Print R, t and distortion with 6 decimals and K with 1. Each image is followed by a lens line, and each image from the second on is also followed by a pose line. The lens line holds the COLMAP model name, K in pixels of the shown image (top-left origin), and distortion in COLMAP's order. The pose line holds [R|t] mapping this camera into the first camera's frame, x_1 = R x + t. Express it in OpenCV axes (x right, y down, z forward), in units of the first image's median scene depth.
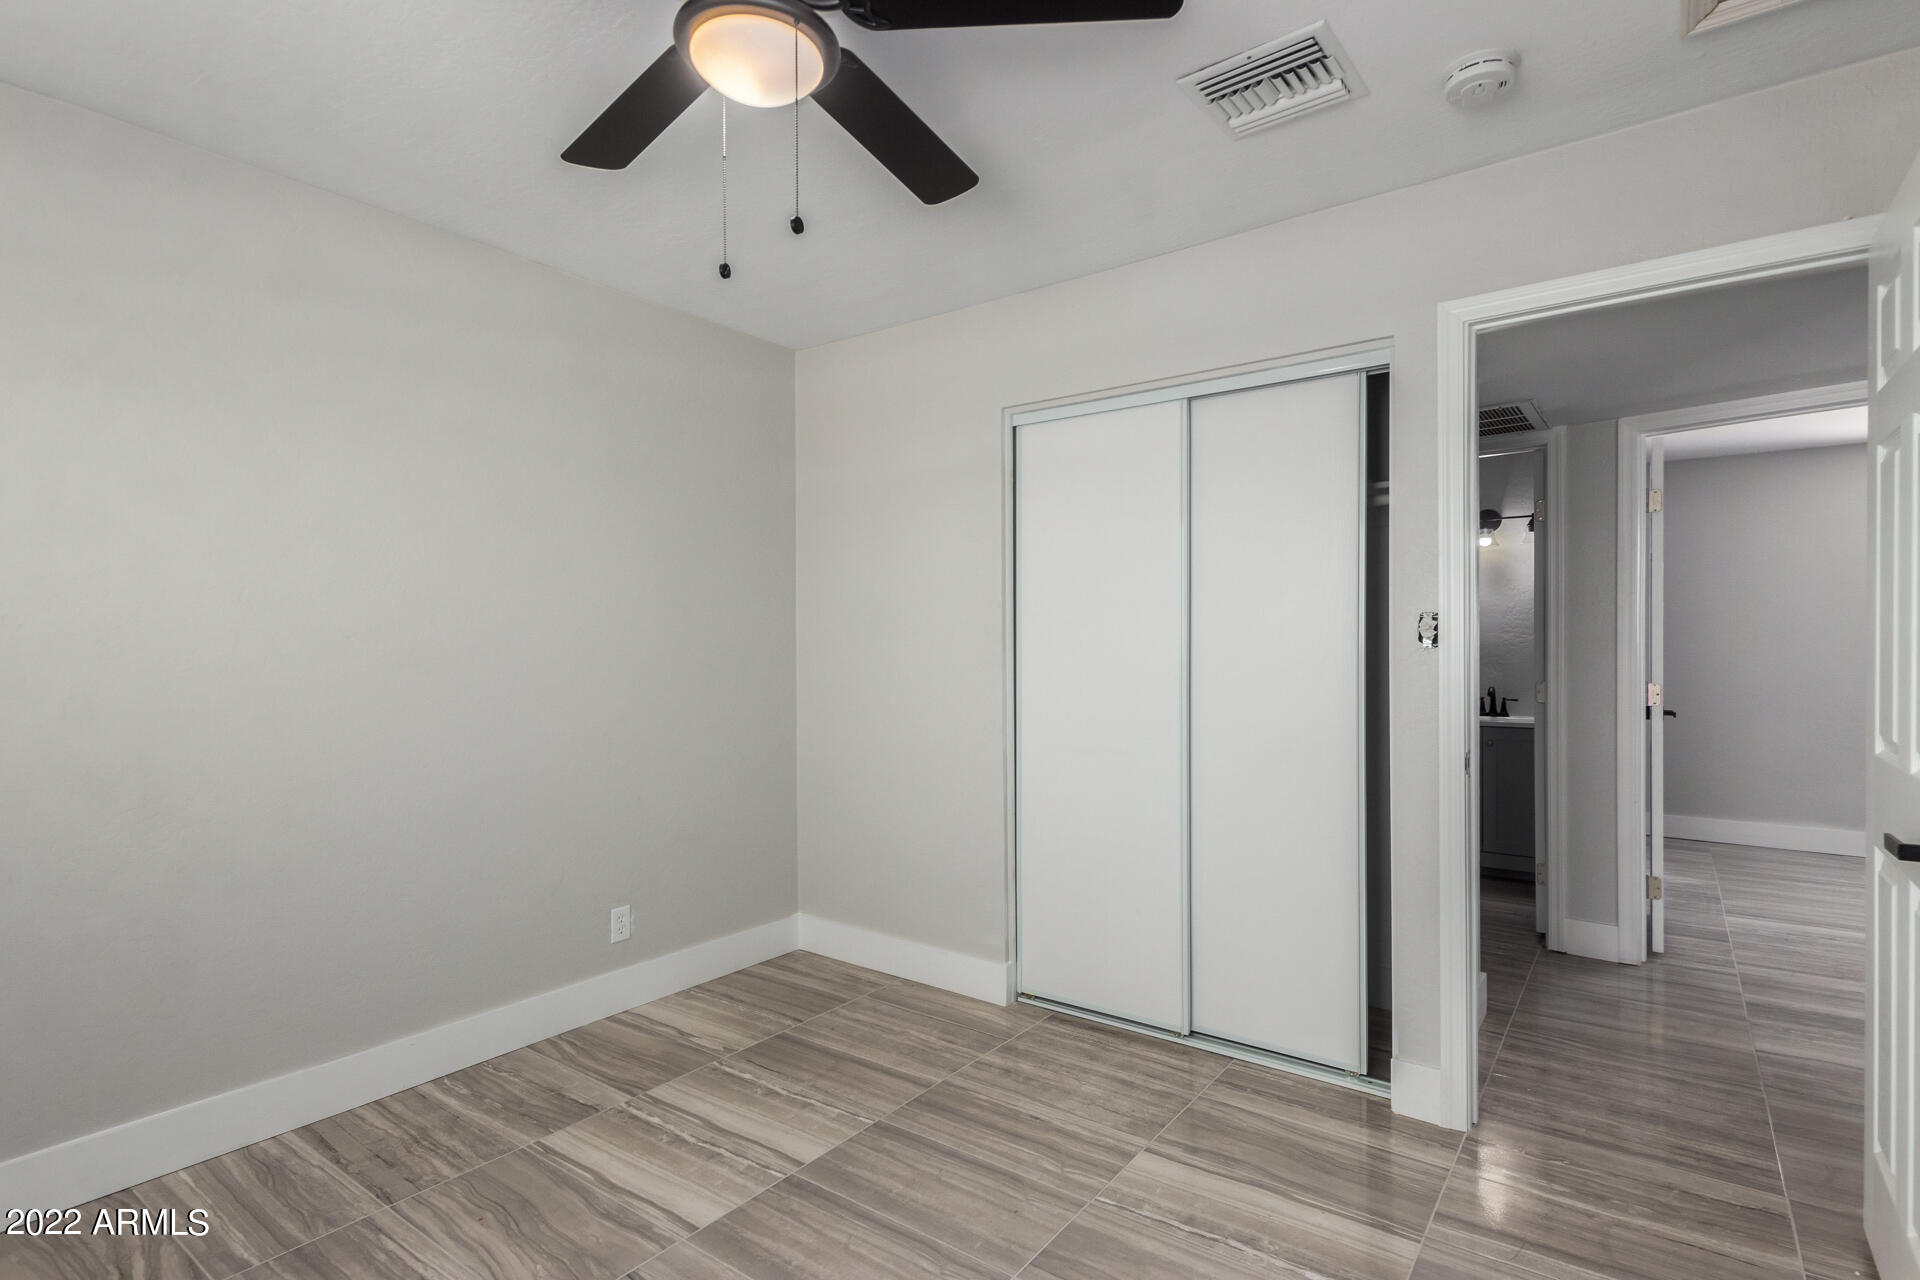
lens RADIAL K [[928.1, 0, 962.0], [0, 928.1, 650.7], [0, 0, 1]] dist [0.012489, -0.003288]
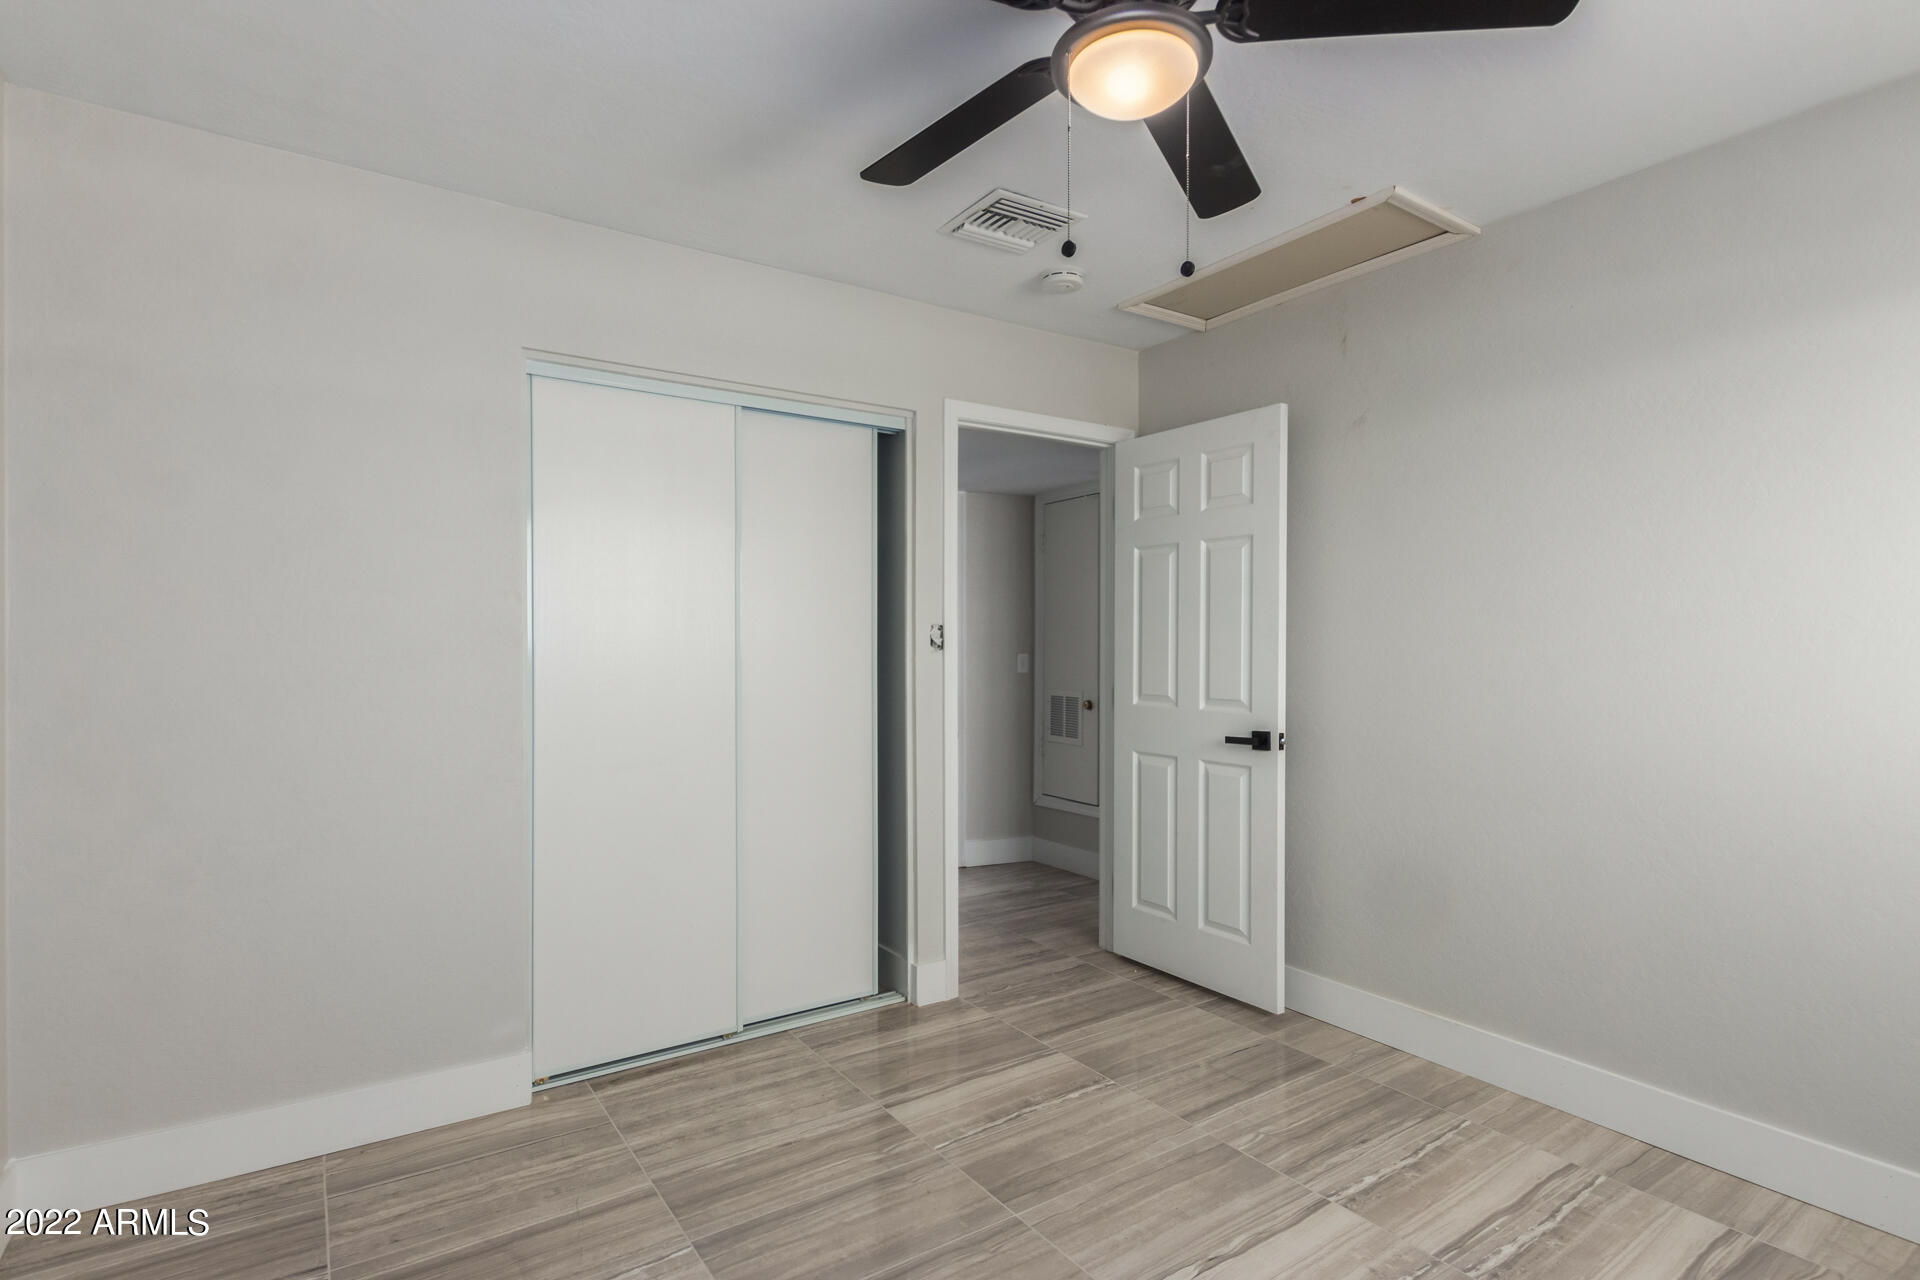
lens RADIAL K [[928.1, 0, 962.0], [0, 928.1, 650.7], [0, 0, 1]] dist [0.012489, -0.003288]
pose [[0.350581, 0.000723, 0.936532, -0.696902], [0.003814, 0.999990, -0.002200, 0.000495], [-0.936525, 0.004343, 0.350575, 0.461959]]
